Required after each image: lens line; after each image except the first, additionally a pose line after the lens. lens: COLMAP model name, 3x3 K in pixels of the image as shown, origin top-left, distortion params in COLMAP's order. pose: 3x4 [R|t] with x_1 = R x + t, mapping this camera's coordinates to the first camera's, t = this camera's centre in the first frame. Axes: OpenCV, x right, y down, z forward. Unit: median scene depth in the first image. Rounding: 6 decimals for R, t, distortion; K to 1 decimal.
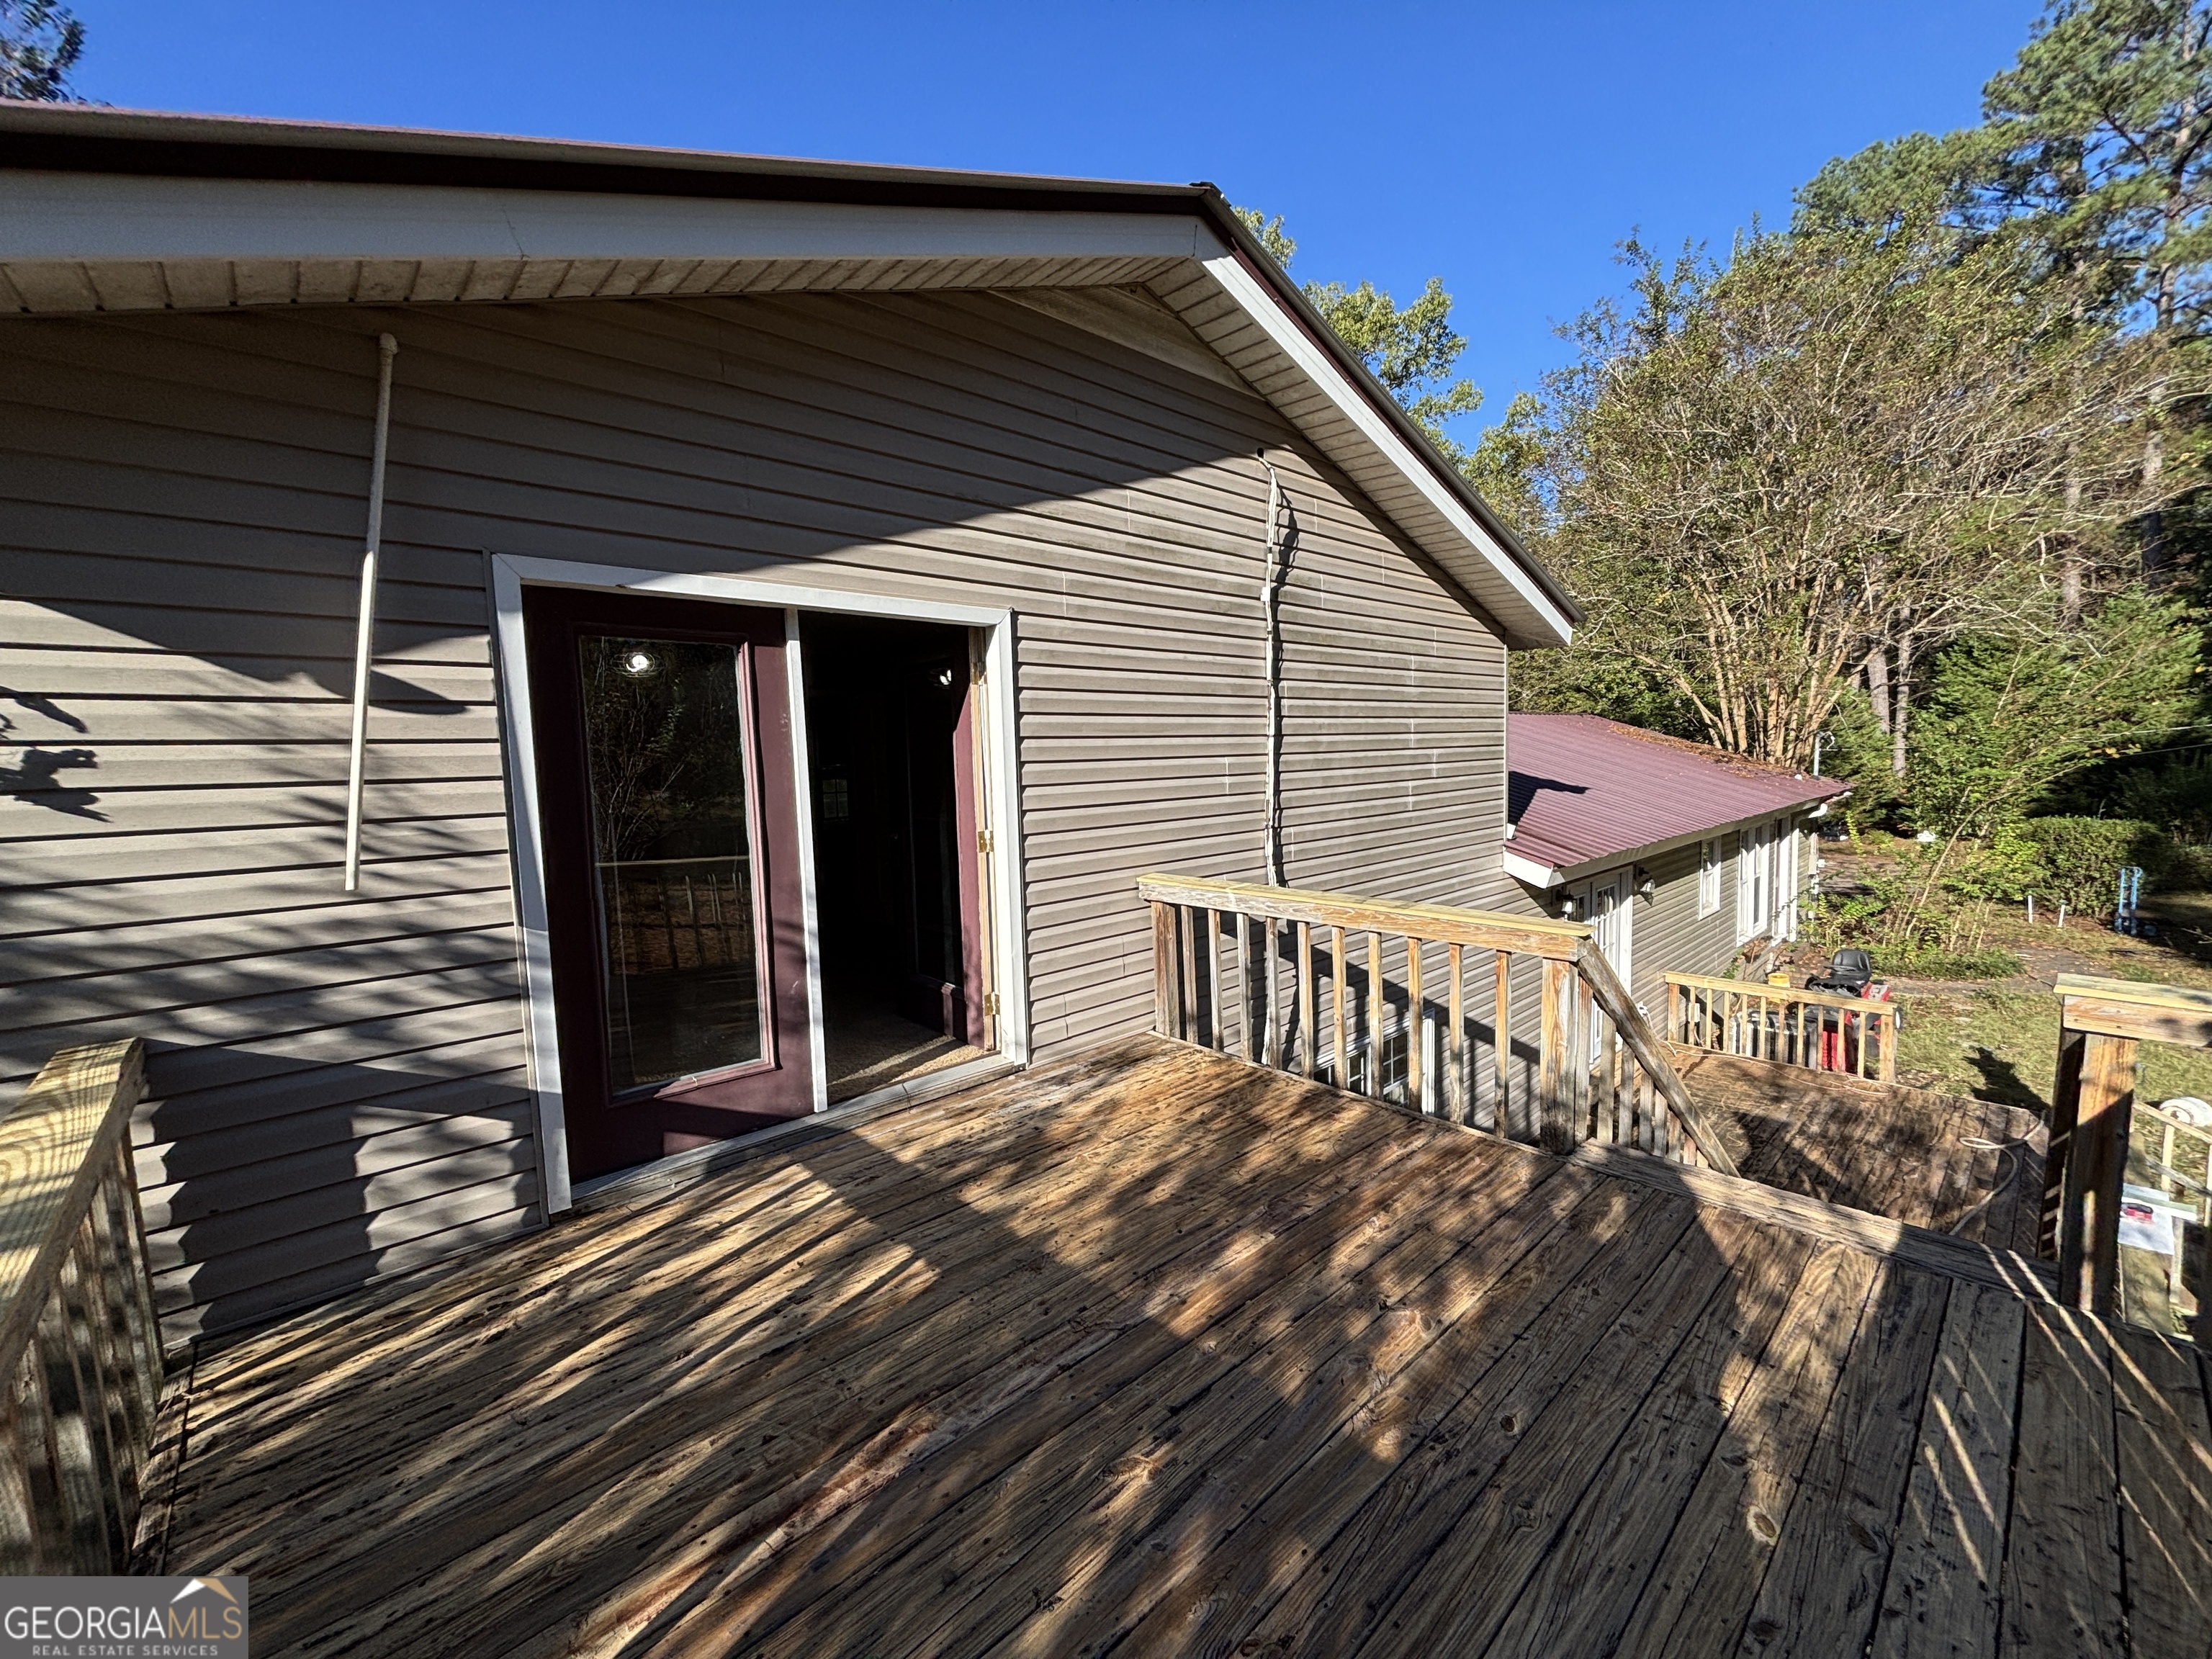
lens RADIAL K [[899.0, 0, 1063.5], [0, 899.0, 835.6], [0, 0, 1]] dist [-0.009354, 0.001548]
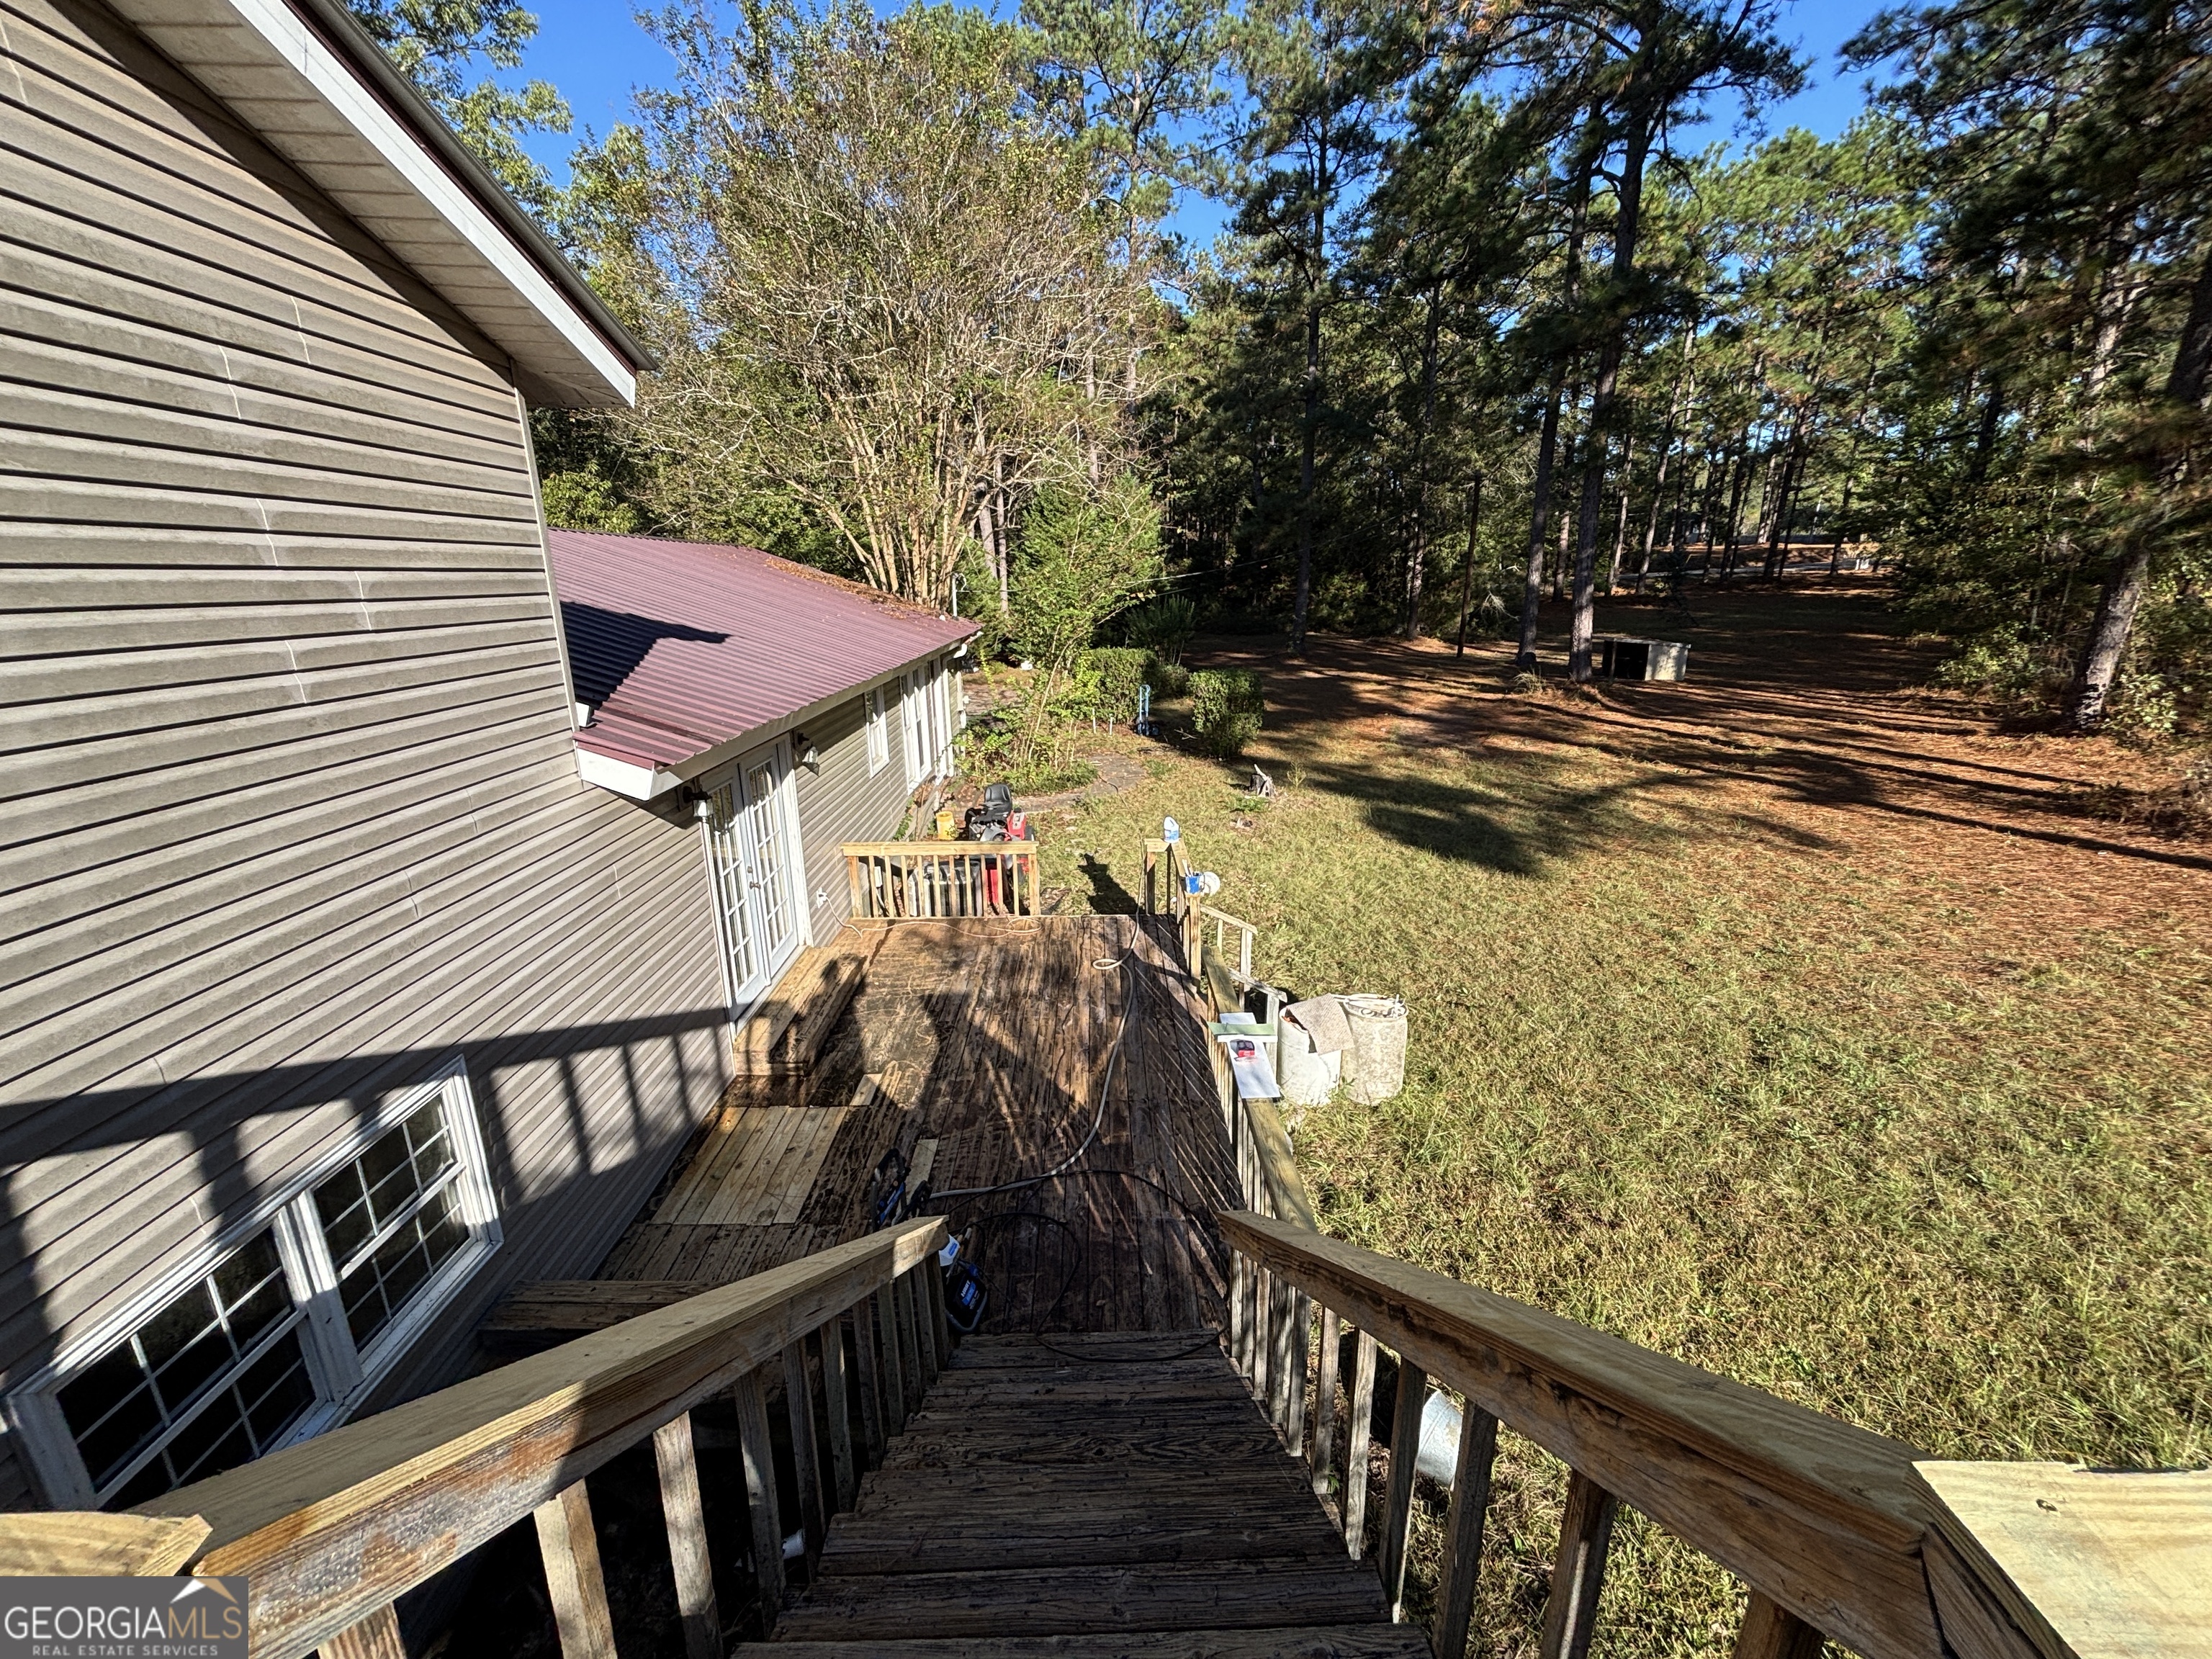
lens RADIAL K [[899.0, 0, 1110.1], [0, 899.0, 829.5], [0, 0, 1]] dist [-0.009354, 0.001548]
pose [[0.646074, -0.179801, 0.741795, 0.166448], [0.054585, 0.980254, 0.190059, -0.015766], [-0.761321, -0.082302, 0.643131, 0.204709]]
